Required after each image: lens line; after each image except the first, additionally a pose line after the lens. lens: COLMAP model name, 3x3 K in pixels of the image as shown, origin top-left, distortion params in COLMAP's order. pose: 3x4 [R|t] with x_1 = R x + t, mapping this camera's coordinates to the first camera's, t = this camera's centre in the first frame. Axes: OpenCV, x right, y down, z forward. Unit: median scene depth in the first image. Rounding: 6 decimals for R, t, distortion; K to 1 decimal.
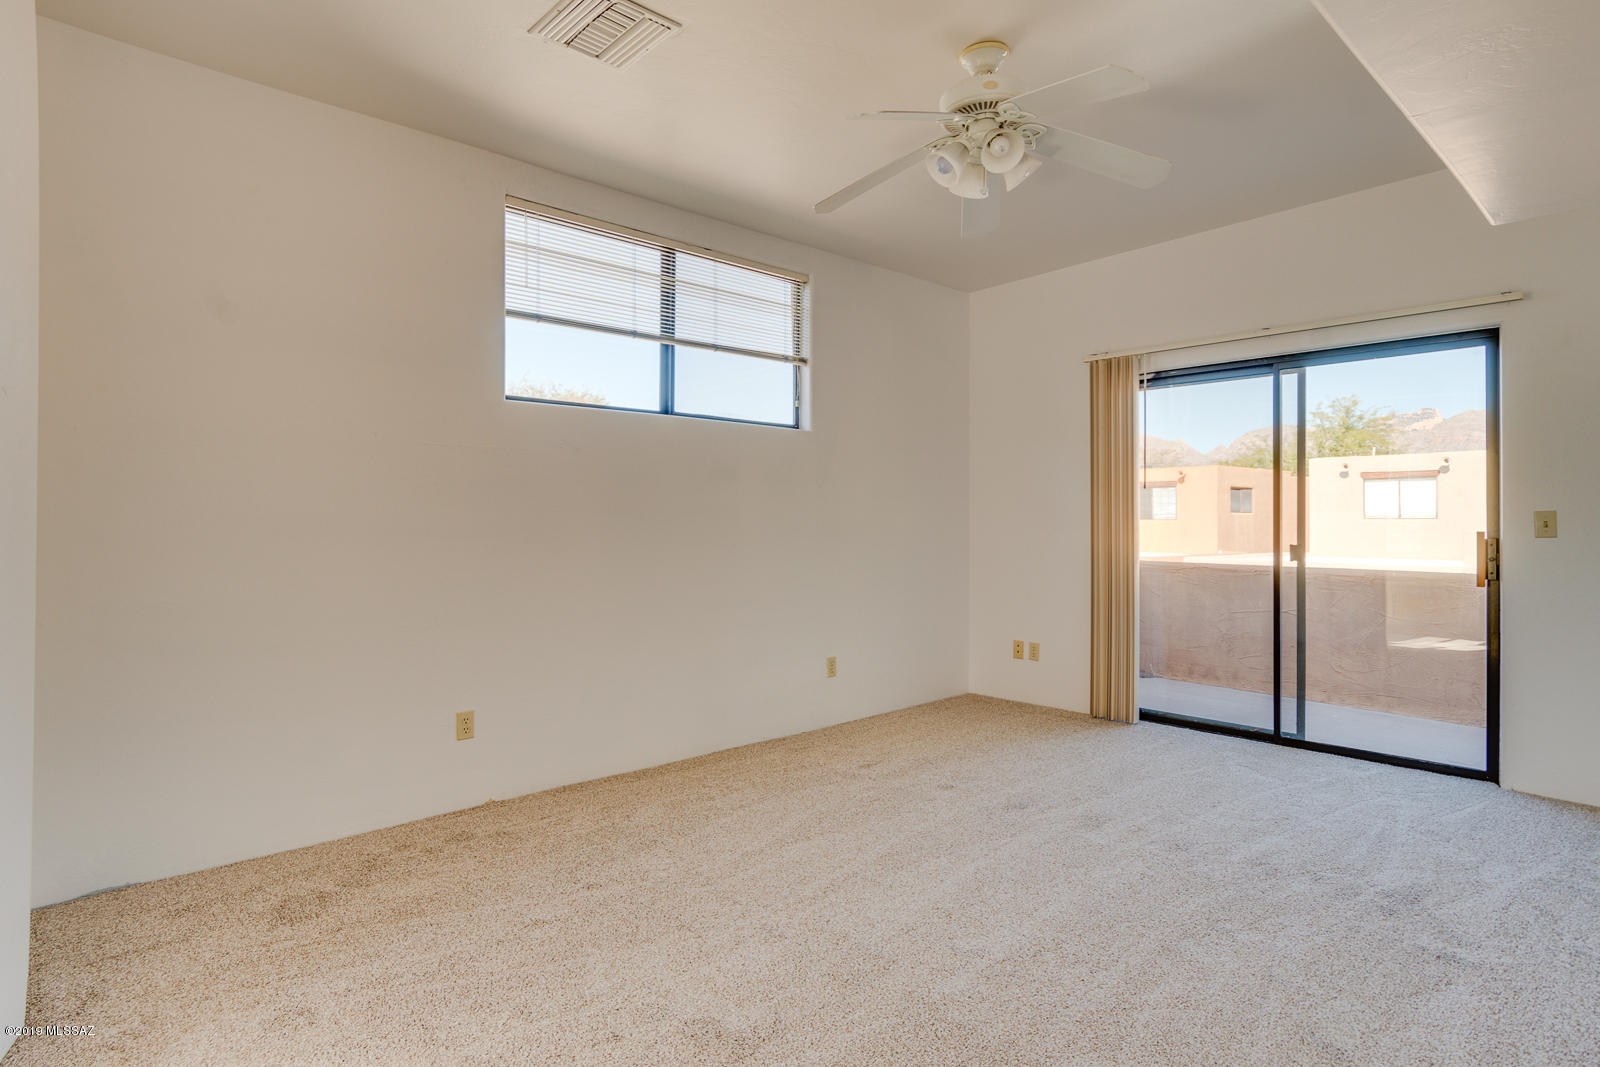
lens RADIAL K [[879.4, 0, 804.4], [0, 879.4, 524.0], [0, 0, 1]] dist [0.025313, -0.002690]
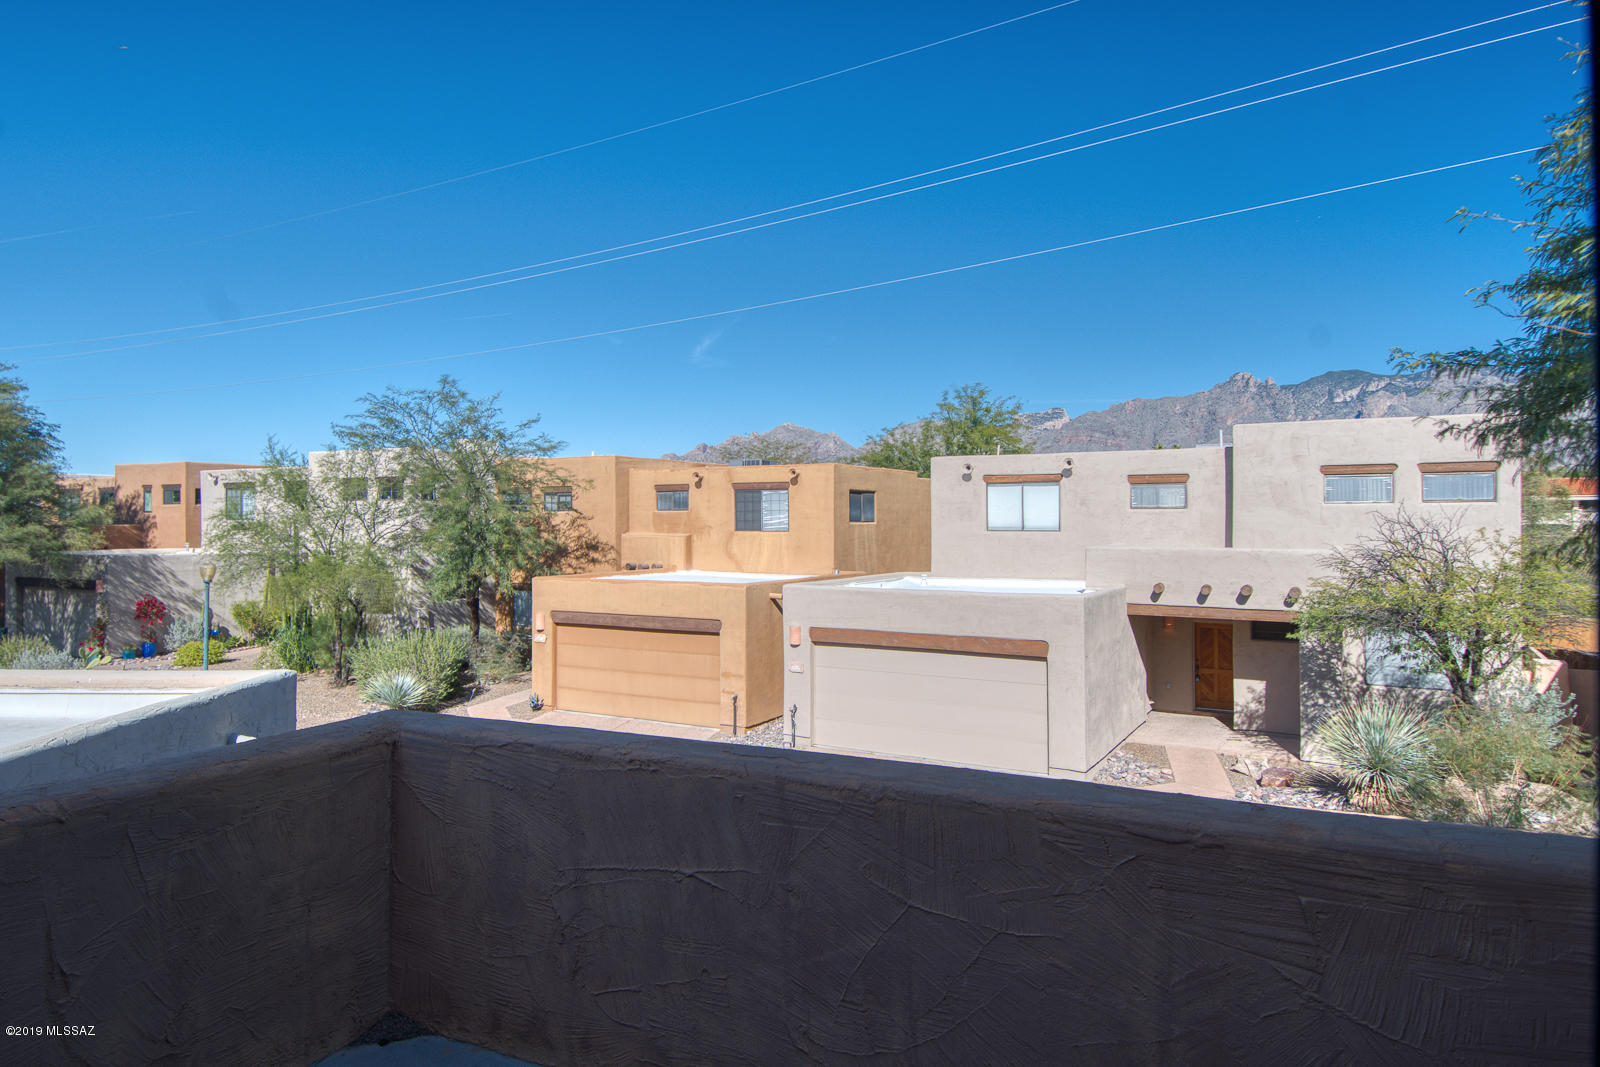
lens RADIAL K [[1036.3, 0, 802.9], [0, 1036.3, 510.7], [0, 0, 1]] dist [0.038229, -0.000612]
pose [[0.932253, -0.000068, 0.361807, 0.571955], [0.004969, 0.999908, -0.012615, -0.064764], [-0.361773, 0.013559, 0.932168, 0.765839]]
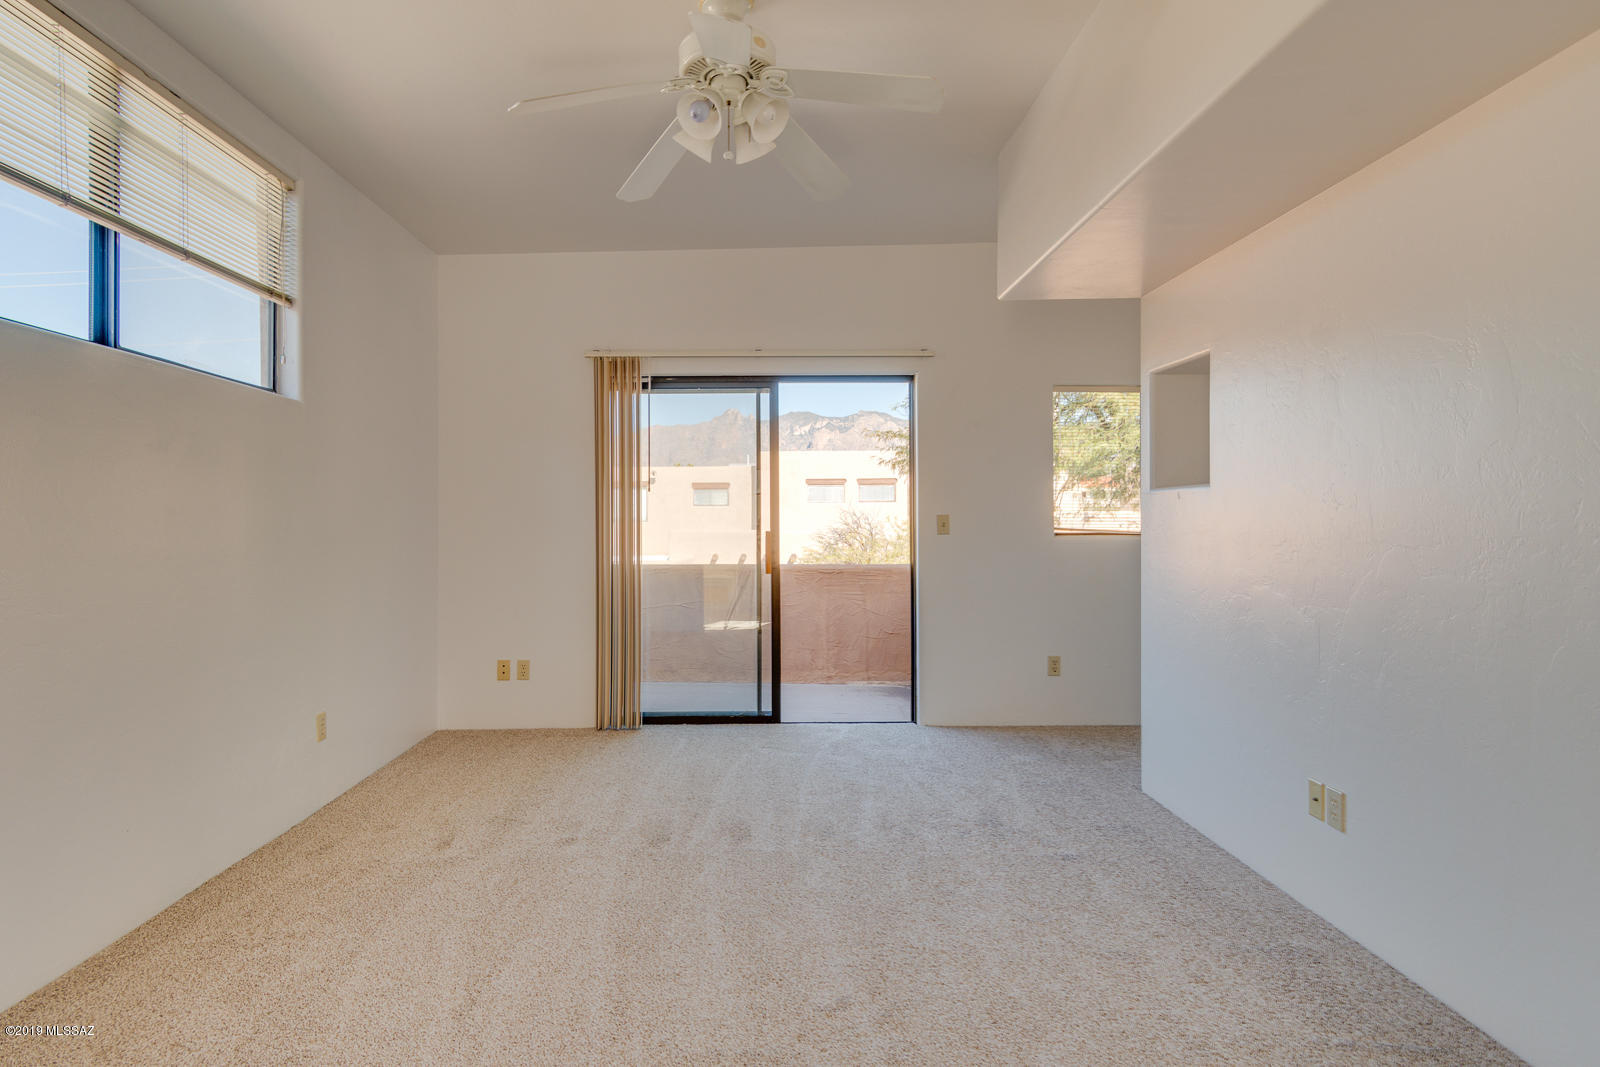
lens RADIAL K [[879.4, 0, 790.8], [0, 879.4, 530.5], [0, 0, 1]] dist [0.025313, -0.002690]
pose [[0.669081, -0.011221, 0.743105, -0.242352], [0.008544, 0.999936, 0.007407, -0.002321], [-0.743140, 0.001393, 0.669134, 0.209243]]
